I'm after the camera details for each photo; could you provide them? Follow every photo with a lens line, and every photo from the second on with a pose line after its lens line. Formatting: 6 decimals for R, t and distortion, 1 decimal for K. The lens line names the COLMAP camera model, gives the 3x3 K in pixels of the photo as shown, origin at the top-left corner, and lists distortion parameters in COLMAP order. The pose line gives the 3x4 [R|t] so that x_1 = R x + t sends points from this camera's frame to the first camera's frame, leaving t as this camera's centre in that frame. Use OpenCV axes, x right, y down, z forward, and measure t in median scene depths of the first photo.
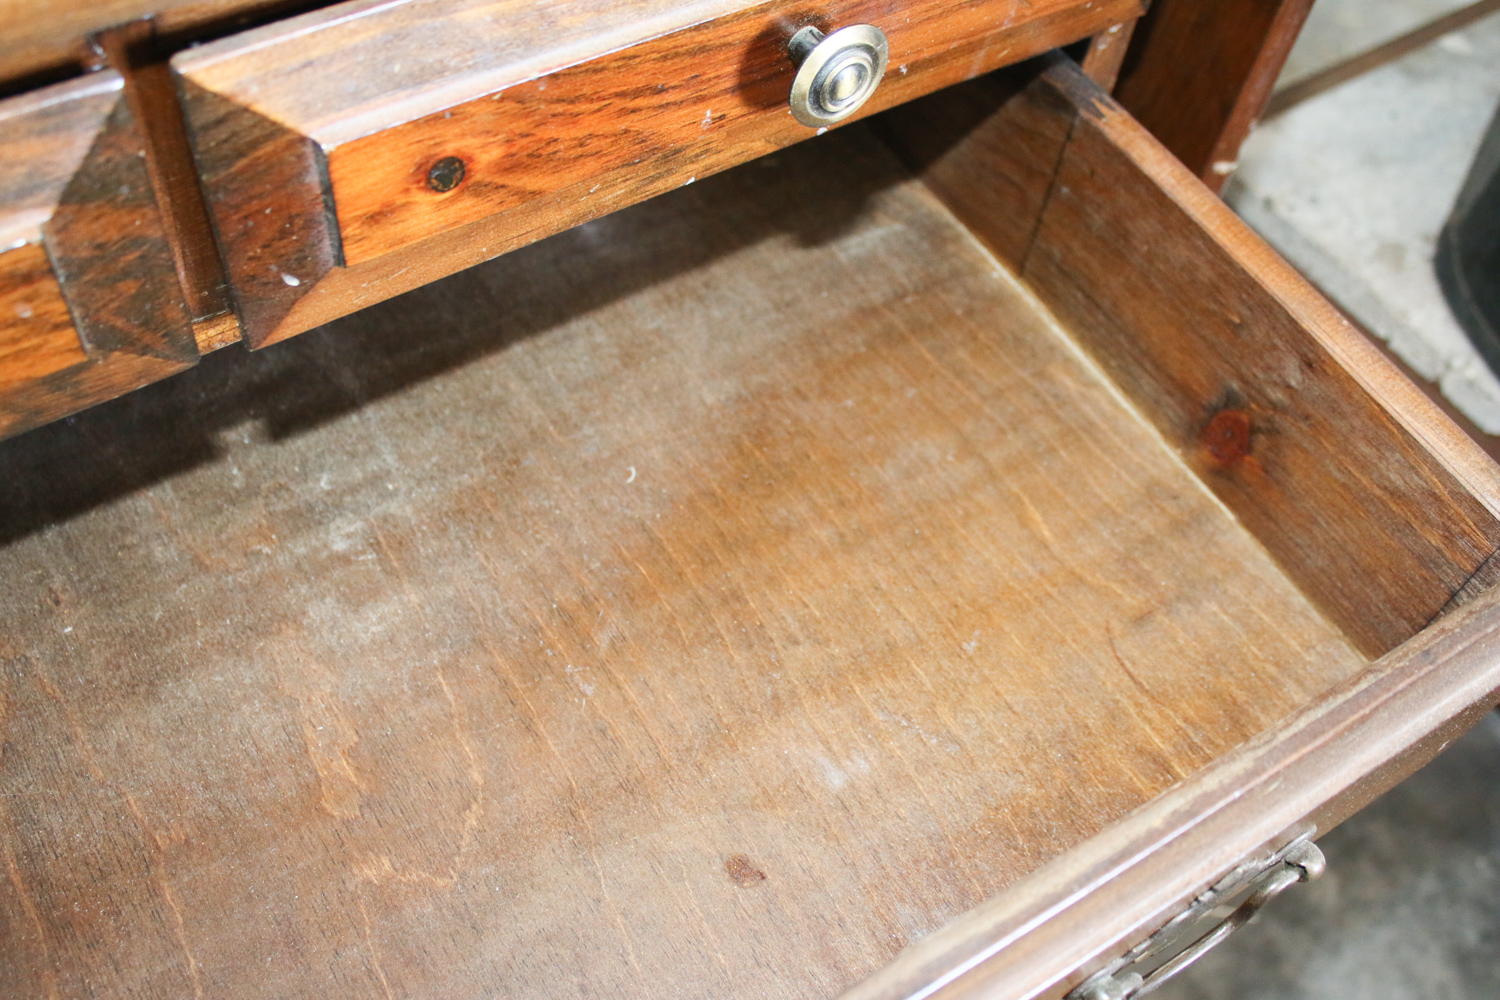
lens RADIAL K [[1399.7, 0, 750.0], [0, 1399.7, 500.0], [0, 0, 1]] dist [-0.123637, 0.100690]
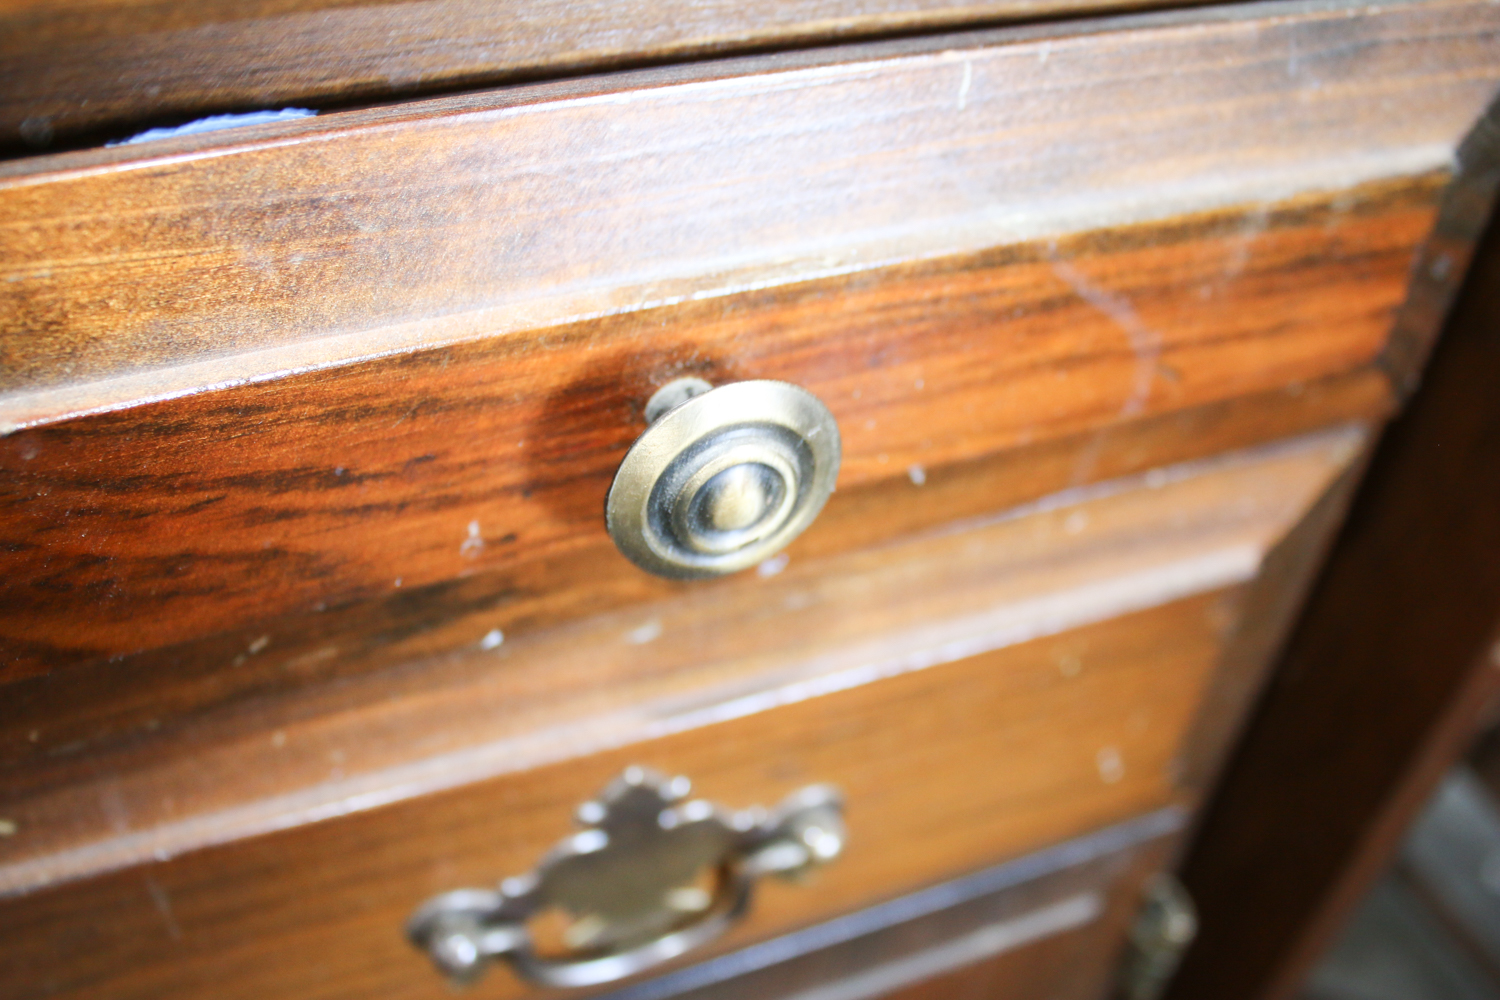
lens RADIAL K [[1399.7, 0, 750.0], [0, 1399.7, 500.0], [0, 0, 1]] dist [-0.123637, 0.100690]
pose [[0.980576, 0.103462, -0.166632, 0.155492], [-0.139094, 0.965790, -0.218867, -0.200919], [0.138287, 0.237794, 0.961421, 0.550753]]
